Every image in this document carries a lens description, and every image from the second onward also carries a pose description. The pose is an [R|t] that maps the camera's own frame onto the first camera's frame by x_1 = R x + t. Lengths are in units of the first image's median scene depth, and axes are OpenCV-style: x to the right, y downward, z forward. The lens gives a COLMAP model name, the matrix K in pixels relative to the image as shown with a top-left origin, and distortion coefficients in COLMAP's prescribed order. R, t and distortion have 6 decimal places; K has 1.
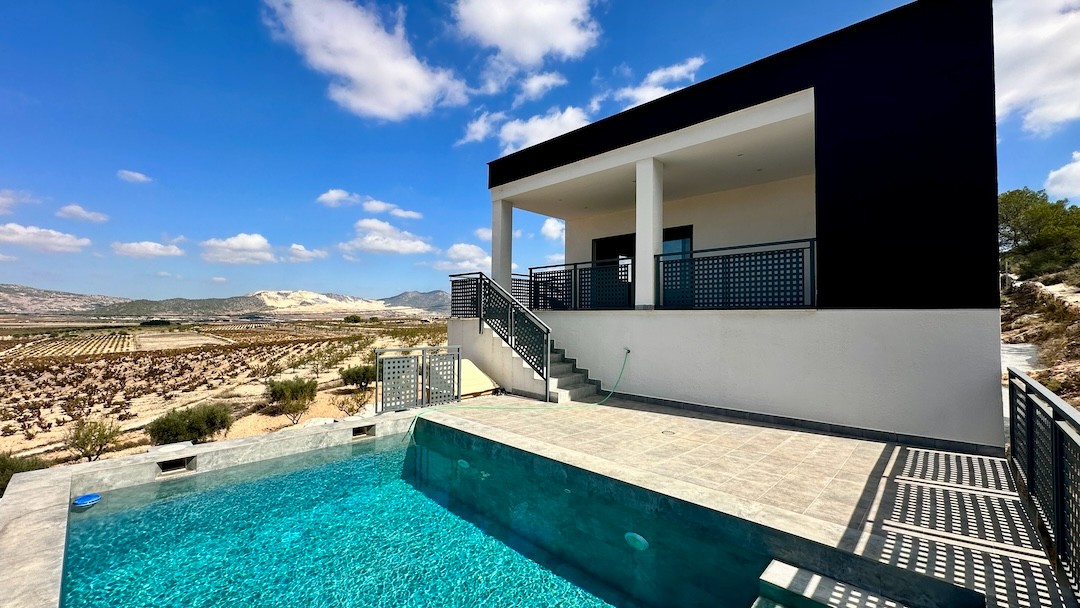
lens RADIAL K [[430.7, 0, 540.0], [0, 430.7, 304.0], [0, 0, 1]] dist [-0.000079, 0.000261]
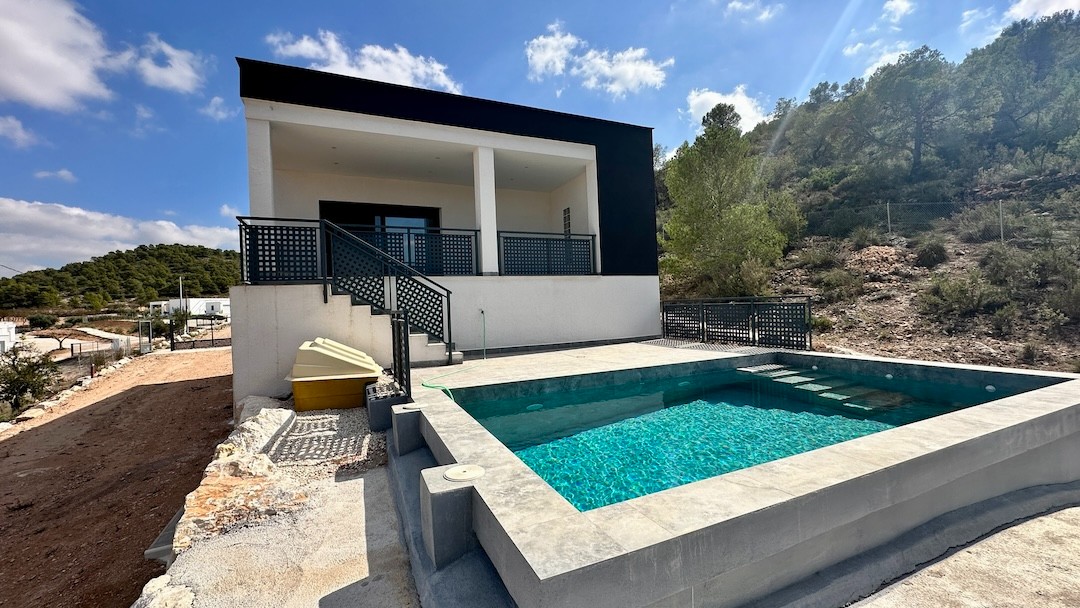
lens RADIAL K [[430.7, 0, 540.0], [0, 430.7, 304.0], [0, 0, 1]] dist [-0.000079, 0.000261]
pose [[0.376841, -0.019691, 0.926069, -0.804995], [0.009864, 0.999803, 0.017245, 0.071507], [-0.926226, 0.002636, 0.376960, 0.433696]]
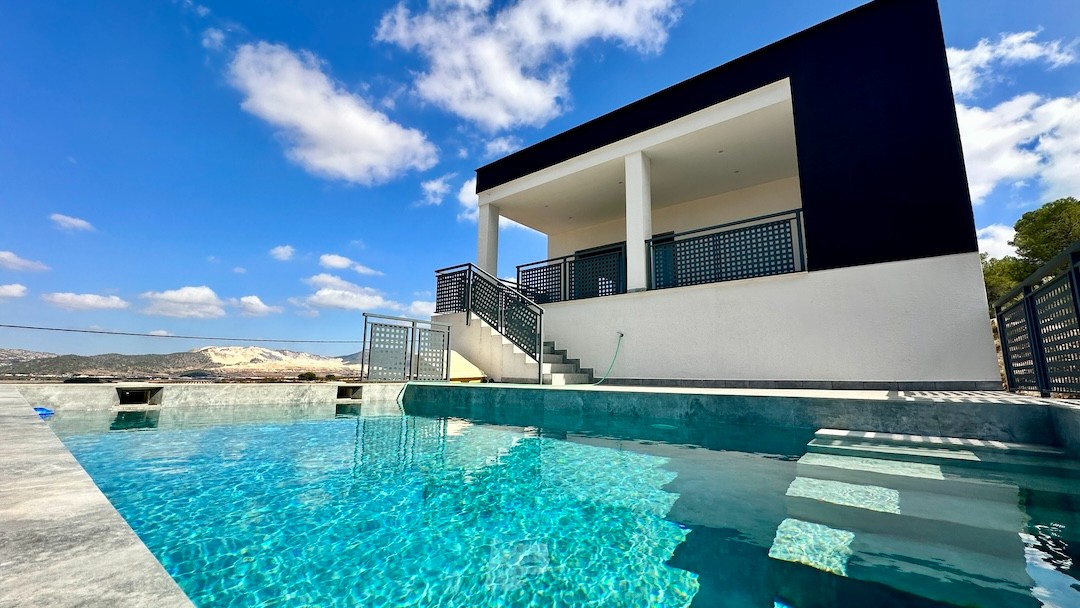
lens RADIAL K [[430.7, 0, 540.0], [0, 430.7, 304.0], [0, 0, 1]] dist [-0.000079, 0.000261]
pose [[0.996783, 0.017342, 0.078243, -0.061384], [-0.006542, 0.990657, -0.136221, 0.177422], [-0.079875, 0.135271, 0.987584, 0.028401]]
